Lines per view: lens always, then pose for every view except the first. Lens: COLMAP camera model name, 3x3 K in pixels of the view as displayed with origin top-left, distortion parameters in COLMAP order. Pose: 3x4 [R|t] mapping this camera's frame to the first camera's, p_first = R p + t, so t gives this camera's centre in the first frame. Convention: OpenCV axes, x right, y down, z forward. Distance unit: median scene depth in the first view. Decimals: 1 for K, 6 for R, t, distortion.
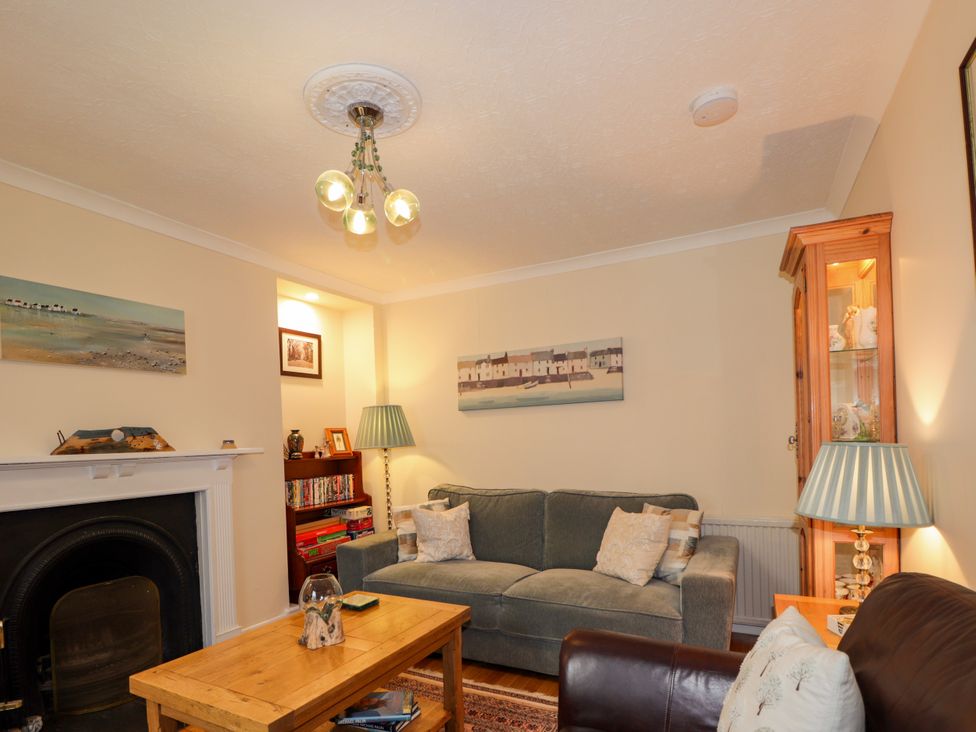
lens RADIAL K [[525.7, 0, 496.4], [0, 525.7, 363.1], [0, 0, 1]] dist [0.001254, -0.012450]
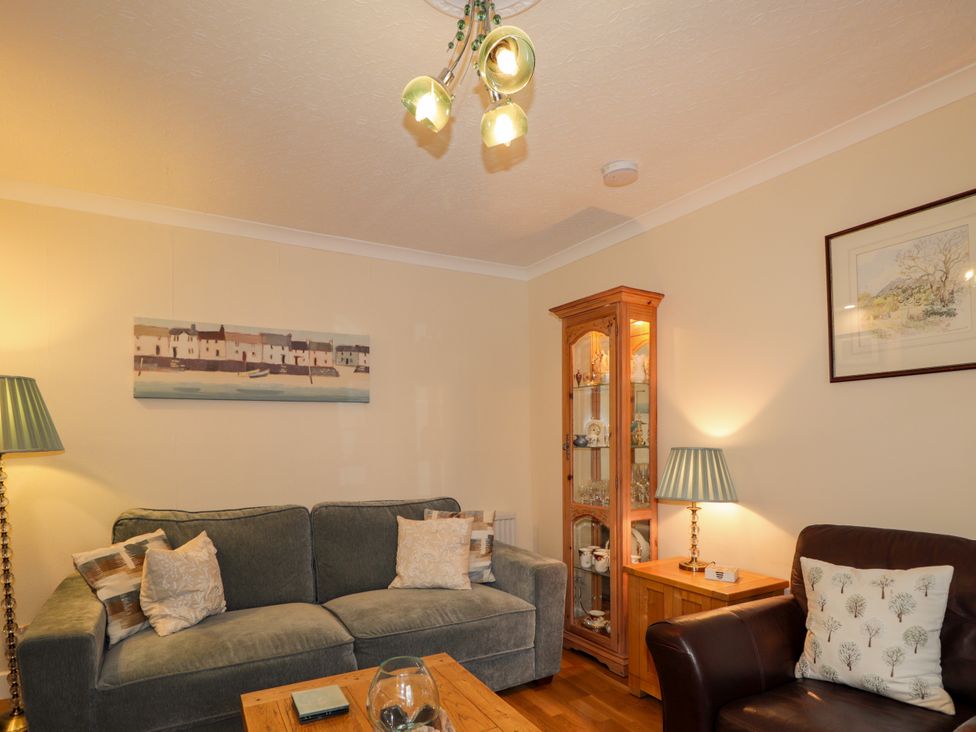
lens RADIAL K [[525.7, 0, 496.4], [0, 525.7, 363.1], [0, 0, 1]] dist [0.001254, -0.012450]
pose [[0.561081, 0.146080, 0.814769, -0.357085], [-0.122285, 0.988133, -0.092952, 0.052823], [-0.818679, -0.047481, 0.572286, 0.252373]]
